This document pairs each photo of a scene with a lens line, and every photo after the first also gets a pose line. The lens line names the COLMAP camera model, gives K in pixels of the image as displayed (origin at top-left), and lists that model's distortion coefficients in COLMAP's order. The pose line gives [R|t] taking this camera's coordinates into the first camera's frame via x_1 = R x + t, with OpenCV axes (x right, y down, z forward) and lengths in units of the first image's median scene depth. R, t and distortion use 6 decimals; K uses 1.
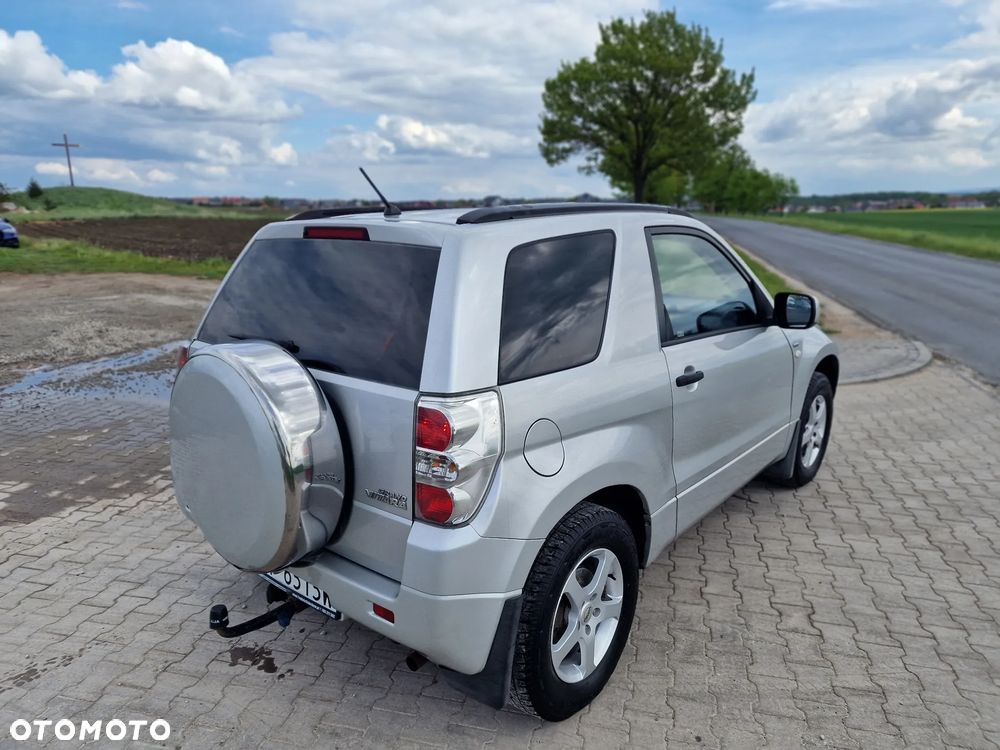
lens RADIAL K [[667.8, 0, 495.6], [0, 667.8, 375.3], [0, 0, 1]] dist [0.074909, -0.064752]
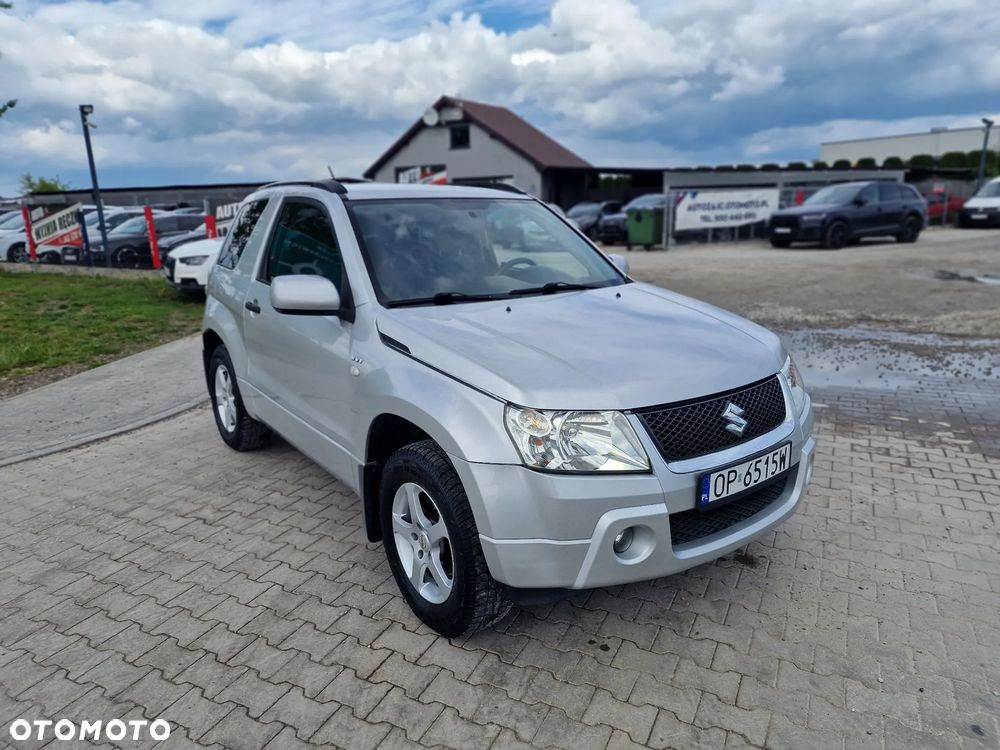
lens RADIAL K [[666.6, 0, 488.2], [0, 666.6, 373.9], [0, 0, 1]] dist [0.075495, -0.064016]
pose [[-0.224068, 0.250845, -0.941738, 1.212585], [-0.215614, 0.929602, 0.298914, -0.308747], [0.950423, 0.270029, -0.154209, 1.363953]]
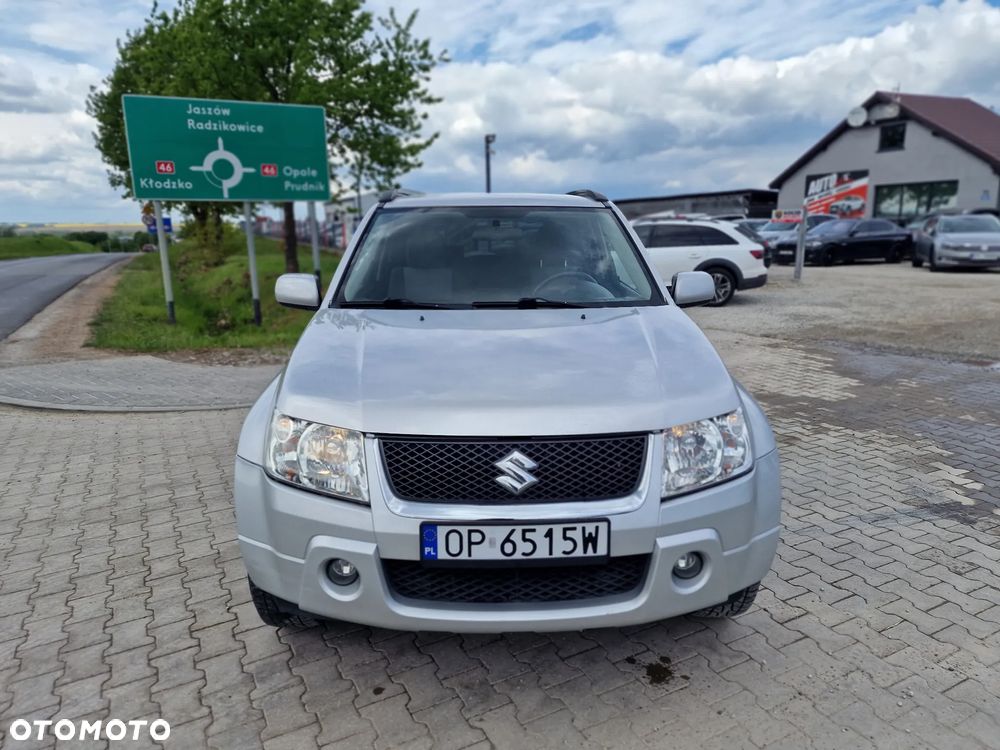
lens RADIAL K [[666.6, 0, 491.4], [0, 666.6, 371.4], [0, 0, 1]] dist [0.075495, -0.064016]
pose [[-0.736950, 0.161840, -0.656287, 0.881242], [-0.144982, 0.910473, 0.387324, -0.405968], [0.660216, 0.380588, -0.647509, 1.834314]]
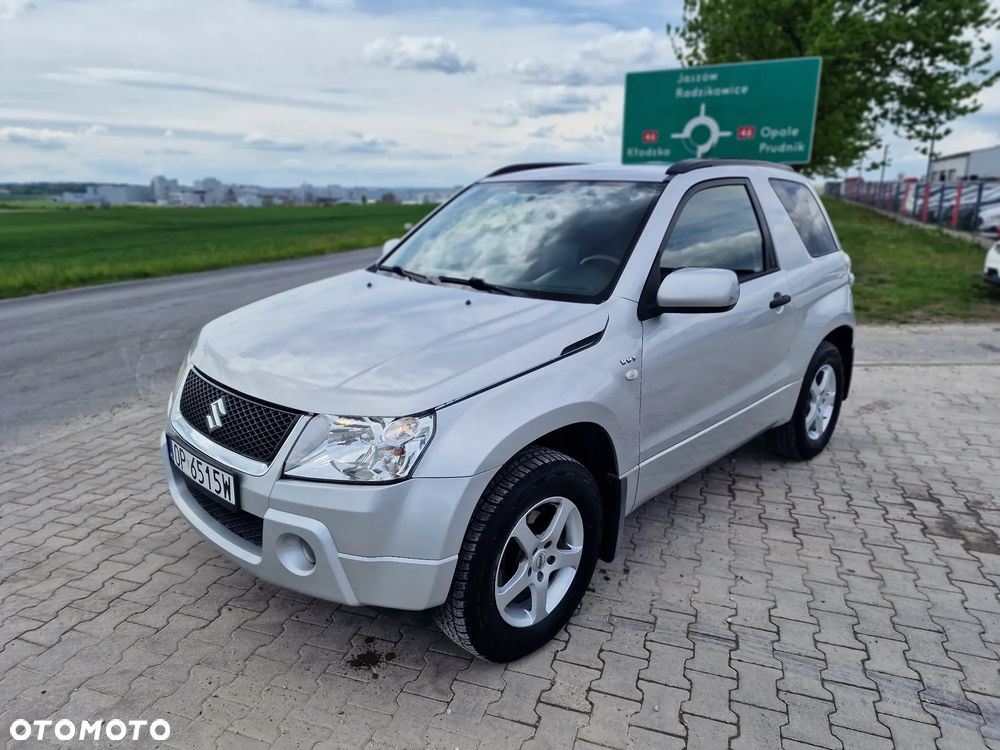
lens RADIAL K [[666.6, 0, 498.2], [0, 666.6, 362.6], [0, 0, 1]] dist [0.075495, -0.064016]
pose [[-0.997597, -0.006628, 0.068964, 0.174614], [0.026948, 0.879912, 0.474371, -0.473948], [-0.063826, 0.475090, -0.877619, 2.069188]]
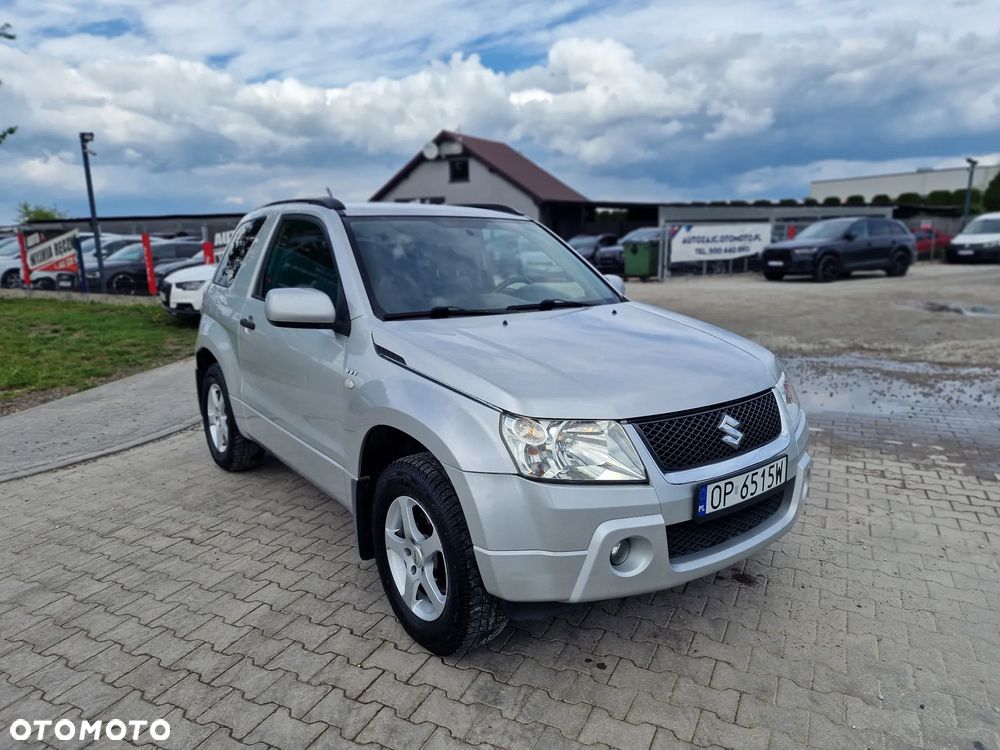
lens RADIAL K [[666.6, 0, 499.4], [0, 666.6, 374.6], [0, 0, 1]] dist [0.075495, -0.064016]
pose [[-0.205959, 0.205793, -0.956677, 1.212612], [-0.226103, 0.941174, 0.251135, -0.287242], [0.952081, 0.268031, -0.147313, 1.370928]]
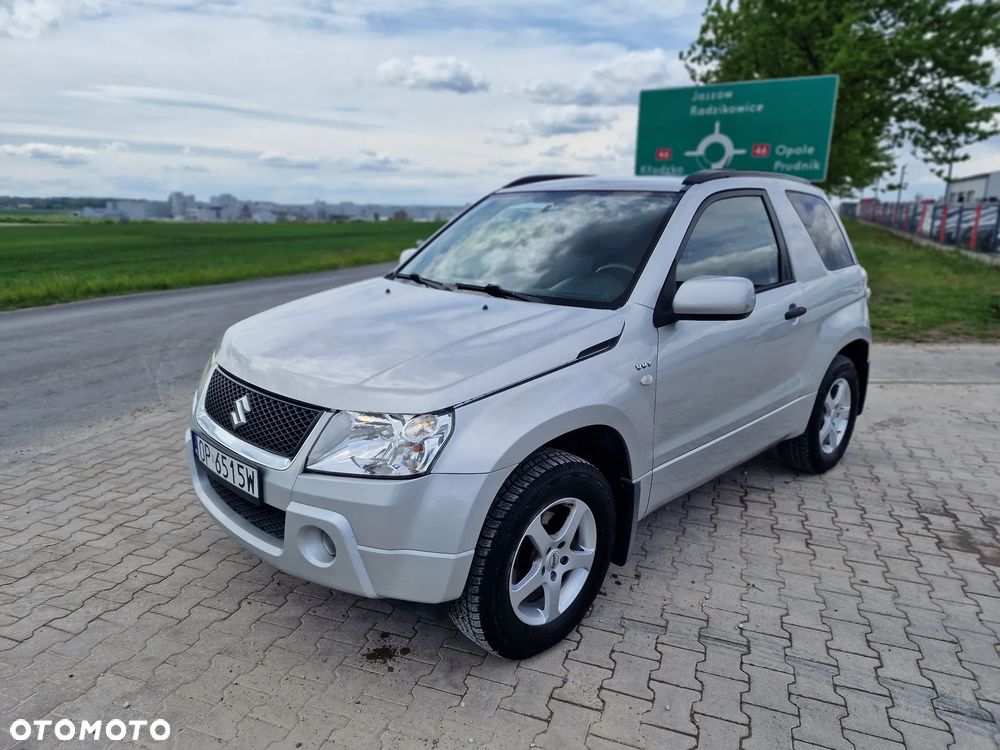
lens RADIAL K [[666.6, 0, 488.6], [0, 666.6, 376.1], [0, 0, 1]] dist [0.075495, -0.064016]
pose [[-0.995211, -0.020515, 0.095568, 0.182088], [0.026648, 0.883744, 0.467211, -0.465378], [-0.094043, 0.467521, -0.878966, 2.089167]]
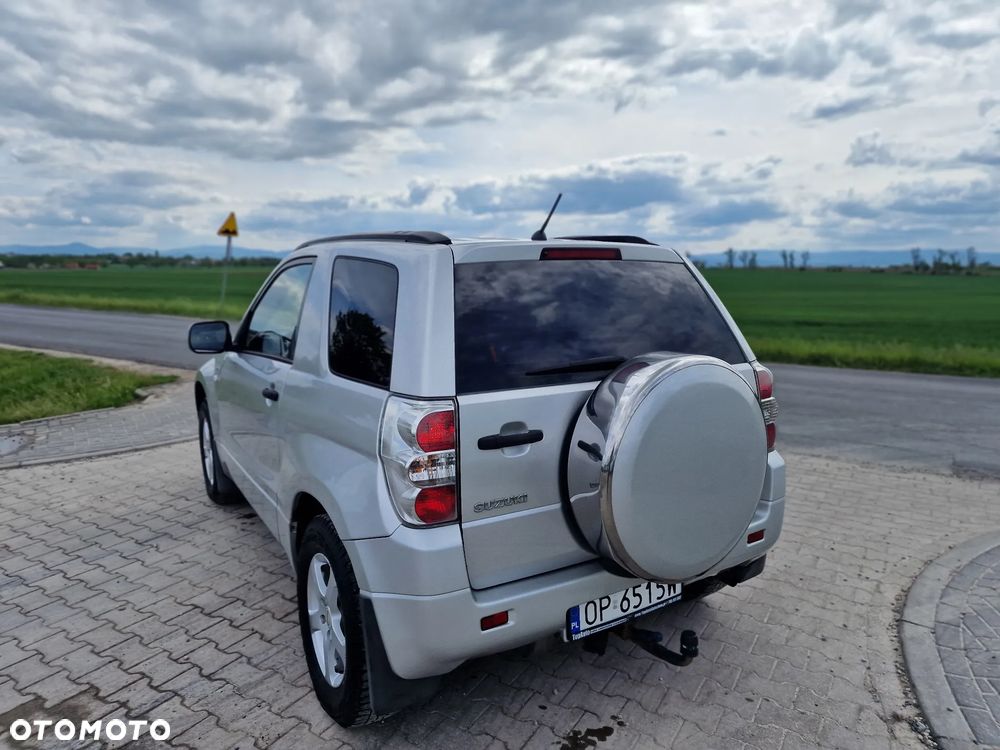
lens RADIAL K [[666.6, 0, 495.5], [0, 666.6, 362.0], [0, 0, 1]] dist [0.075495, -0.064016]
pose [[0.302232, -0.122858, 0.945284, -0.893116], [0.221559, 0.973555, 0.055694, -0.095373], [-0.927128, 0.192604, 0.321460, 0.579699]]
